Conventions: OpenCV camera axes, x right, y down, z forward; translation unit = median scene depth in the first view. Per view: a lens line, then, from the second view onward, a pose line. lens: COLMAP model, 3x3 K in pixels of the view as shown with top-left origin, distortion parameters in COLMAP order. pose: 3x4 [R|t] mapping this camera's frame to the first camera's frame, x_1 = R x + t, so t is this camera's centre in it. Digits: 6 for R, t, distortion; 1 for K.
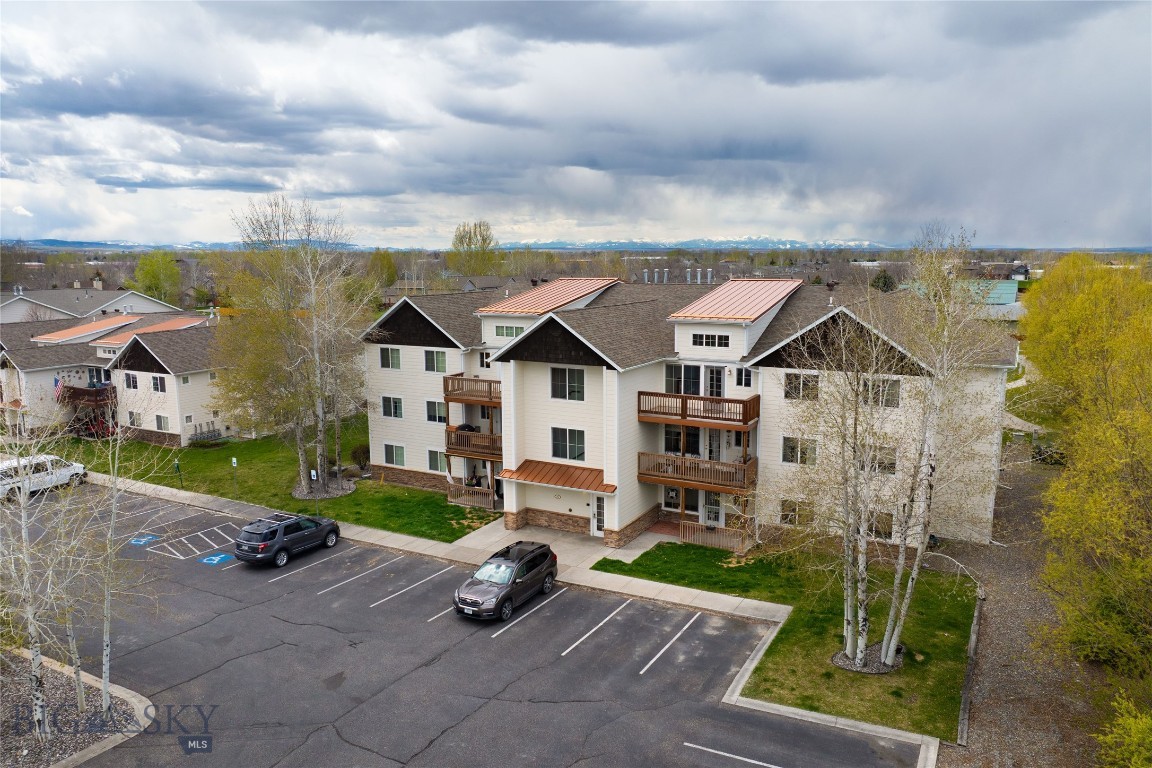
lens RADIAL K [[799.2, 0, 533.5], [0, 799.2, 420.3], [0, 0, 1]] dist [-0.049458, 0.000983]
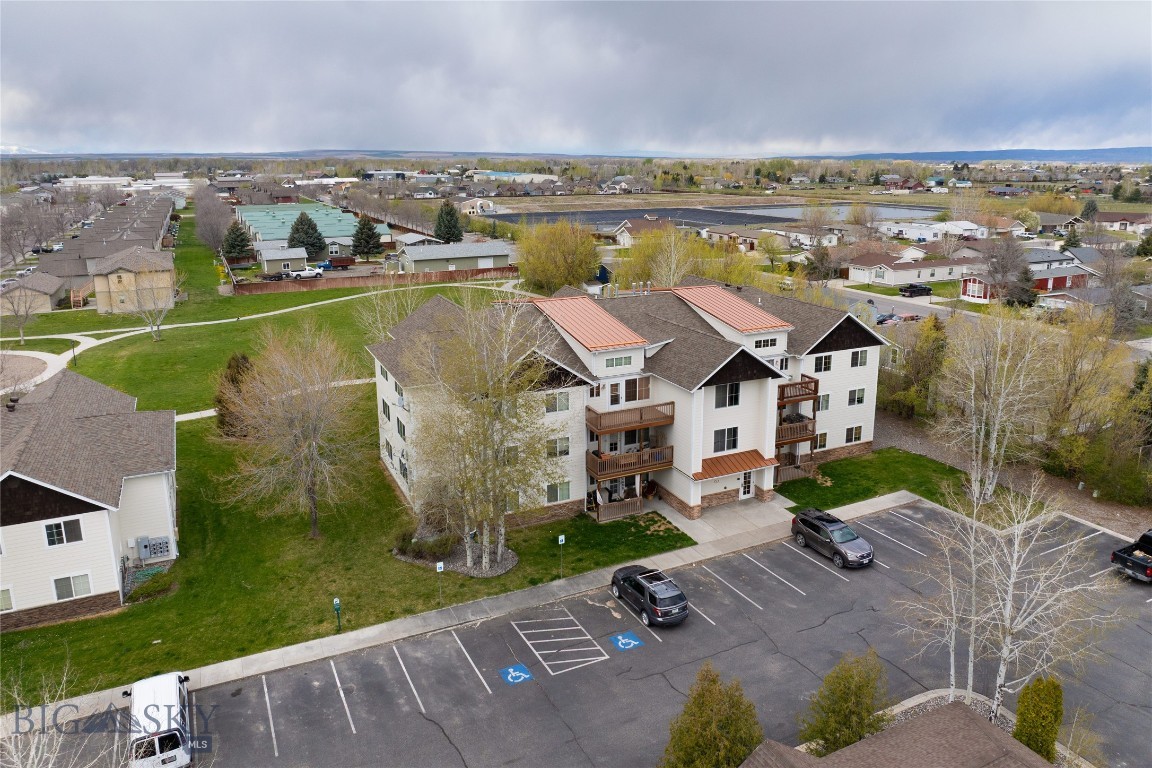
lens RADIAL K [[817.0, 0, 580.1], [0, 817.0, 382.8], [0, 0, 1]] dist [-0.041555, 0.006956]
pose [[0.574118, -0.217111, 0.789463, -1.140103], [0.173873, 0.974540, 0.141564, -0.294675], [-0.800098, 0.055991, 0.597251, 0.385768]]
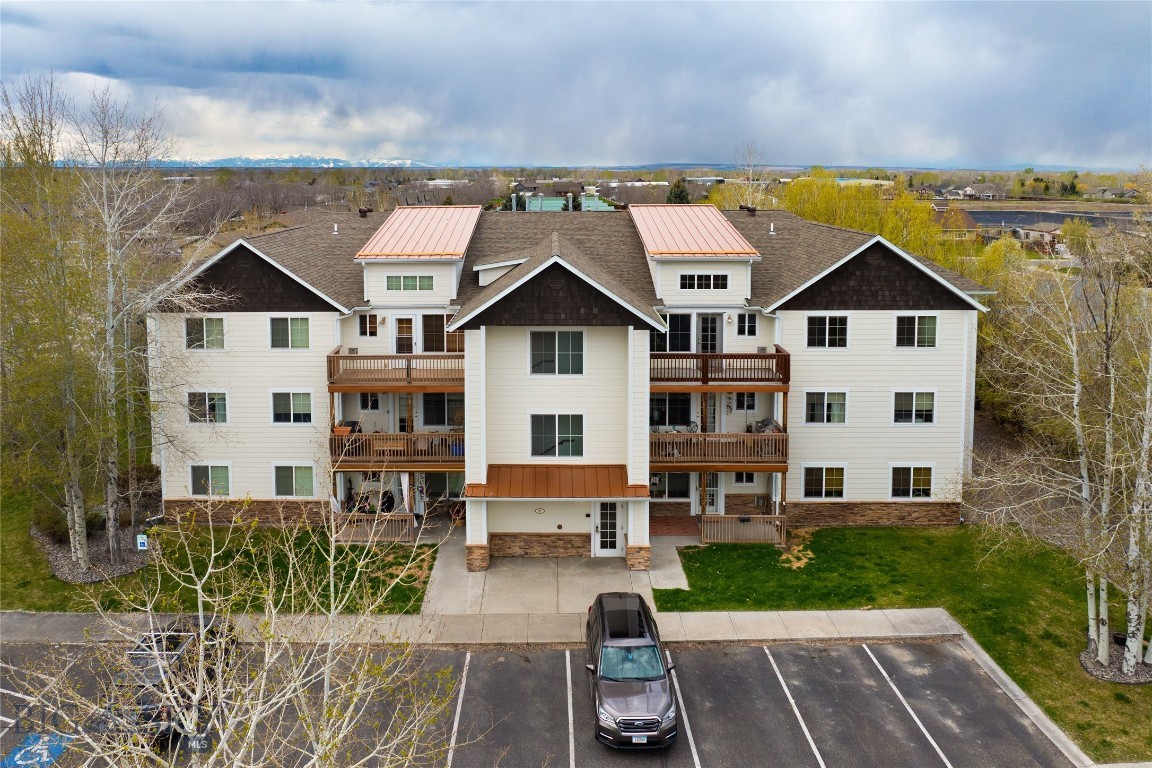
lens RADIAL K [[873.0, 0, 510.0], [0, 873.0, 270.7], [0, 0, 1]] dist [-0.029573, -0.003515]
pose [[0.883638, -0.048975, 0.465602, -0.354416], [0.094672, 0.992660, -0.075258, -0.062913], [-0.458499, 0.110580, 0.881788, 0.310368]]
